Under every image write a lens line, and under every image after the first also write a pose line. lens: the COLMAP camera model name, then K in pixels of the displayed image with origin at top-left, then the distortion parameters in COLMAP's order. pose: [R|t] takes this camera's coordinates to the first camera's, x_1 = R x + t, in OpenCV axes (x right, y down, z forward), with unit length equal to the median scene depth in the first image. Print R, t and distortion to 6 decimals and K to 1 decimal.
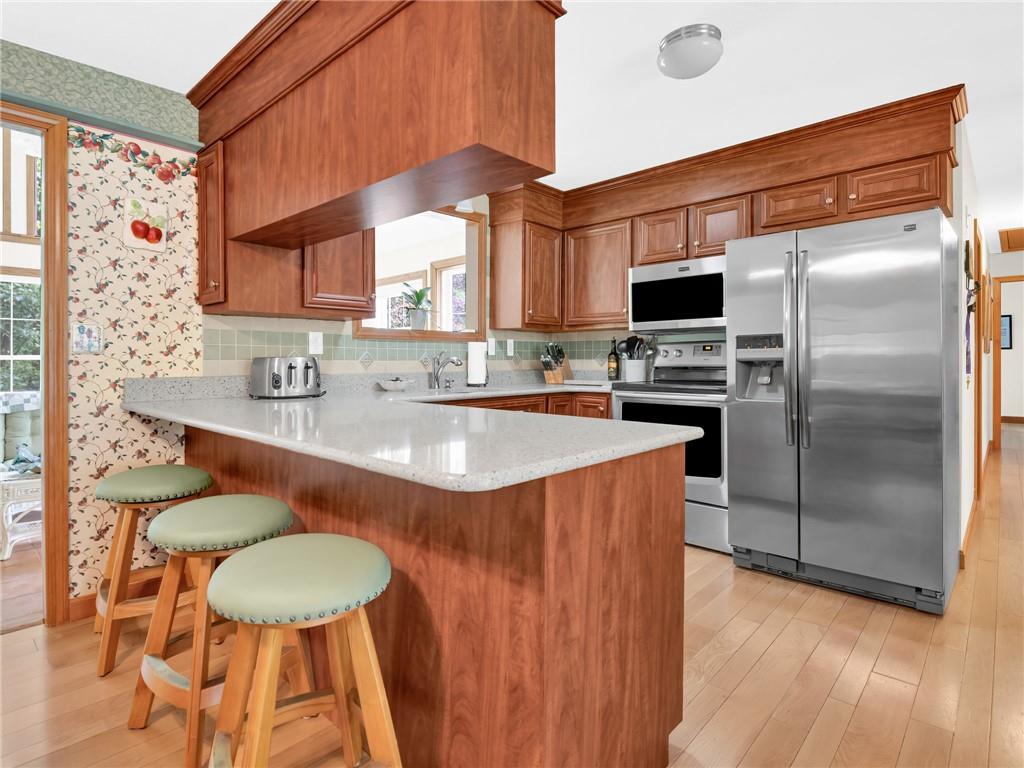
lens RADIAL K [[552.7, 0, 491.5], [0, 552.7, 358.9], [0, 0, 1]] dist [0.004086, -0.001877]
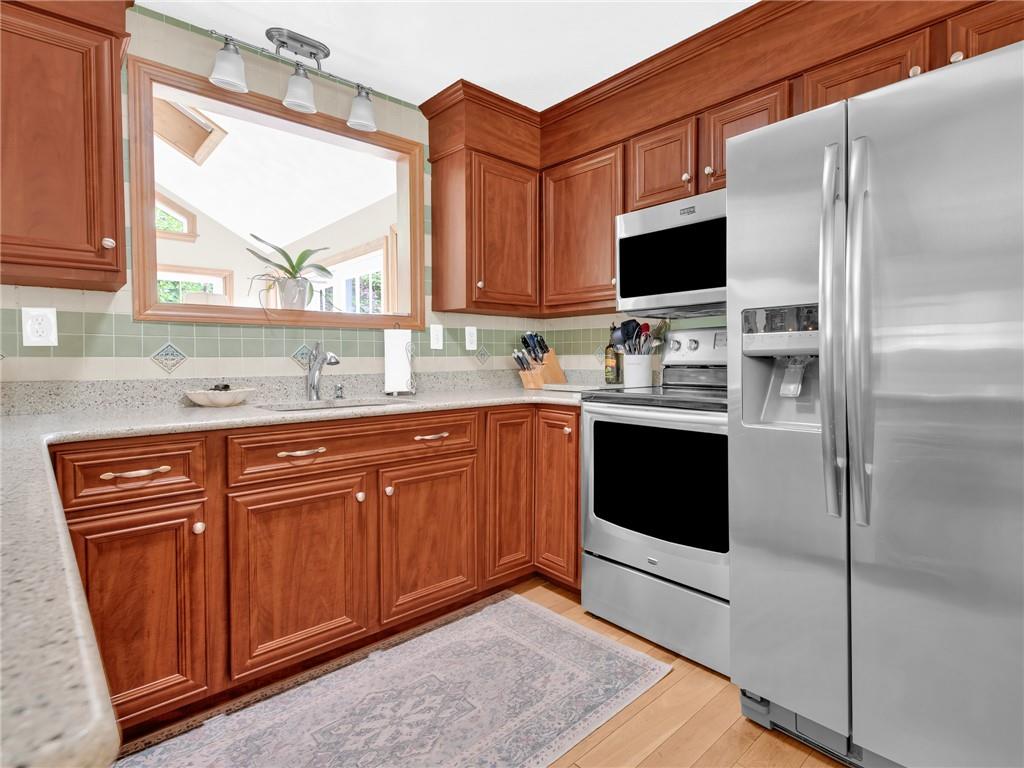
lens RADIAL K [[550.3, 0, 596.2], [0, 550.3, 363.8], [0, 0, 1]] dist [0.013411, -0.001302]
pose [[0.999987, -0.003247, 0.003838, 0.220926], [0.003190, 0.999883, 0.014932, 0.002311], [-0.003886, -0.014919, 0.999881, 0.338319]]
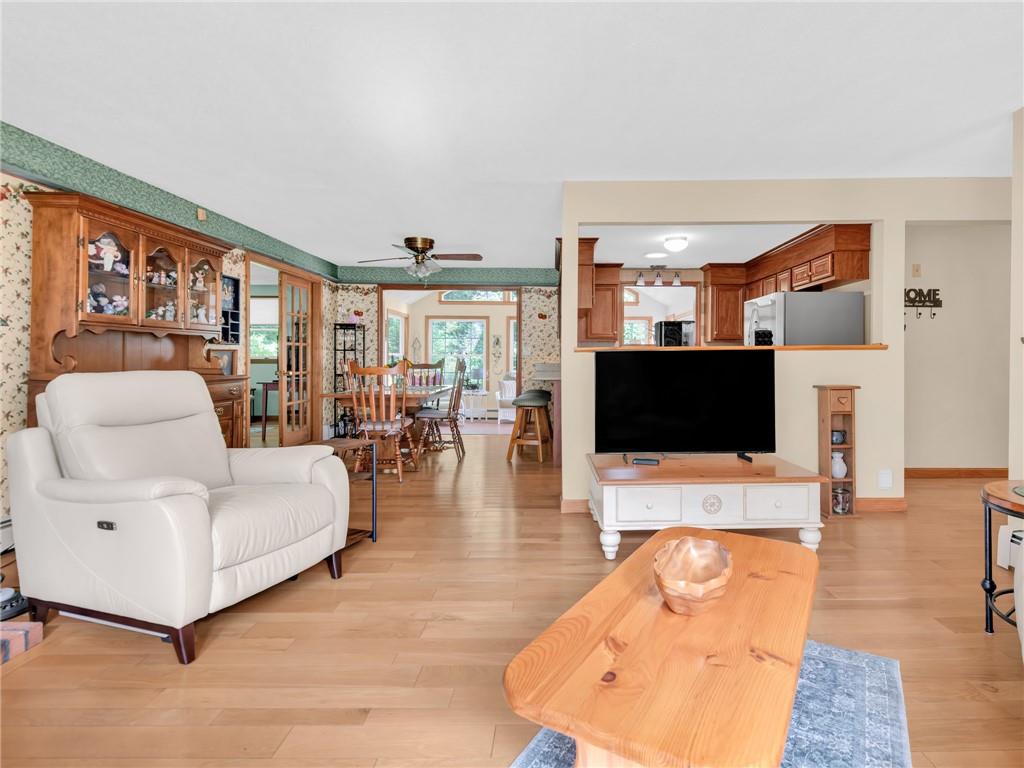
lens RADIAL K [[552.3, 0, 539.9], [0, 552.3, 357.6], [0, 0, 1]] dist [-0.001724, -0.001992]
pose [[0.685091, 0.005226, -0.728438, 1.076758], [-0.004462, 0.999986, 0.002977, -0.005023], [0.728443, 0.001211, 0.685105, -0.749784]]
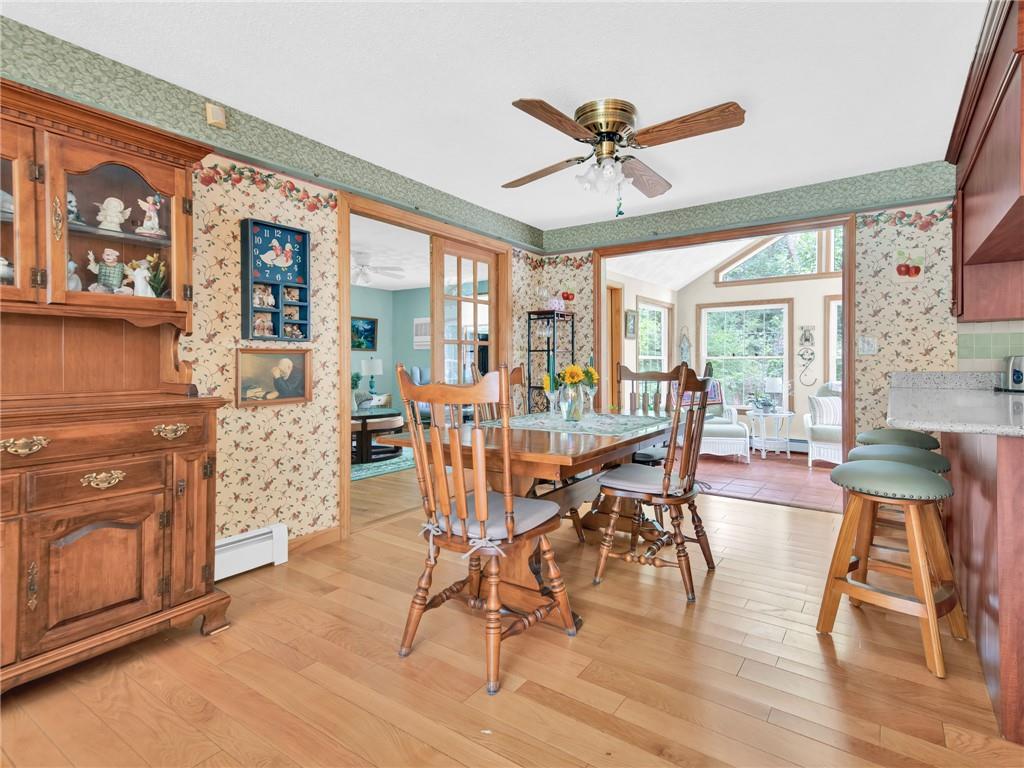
lens RADIAL K [[505.0, 0, 546.1], [0, 505.0, 364.8], [0, 0, 1]] dist [0.043880, -0.001421]
pose [[0.187772, 0.007050, -0.982187, 0.347316], [0.004609, 0.999957, 0.008059, 0.001192], [0.982202, -0.006040, 0.187731, -0.120552]]
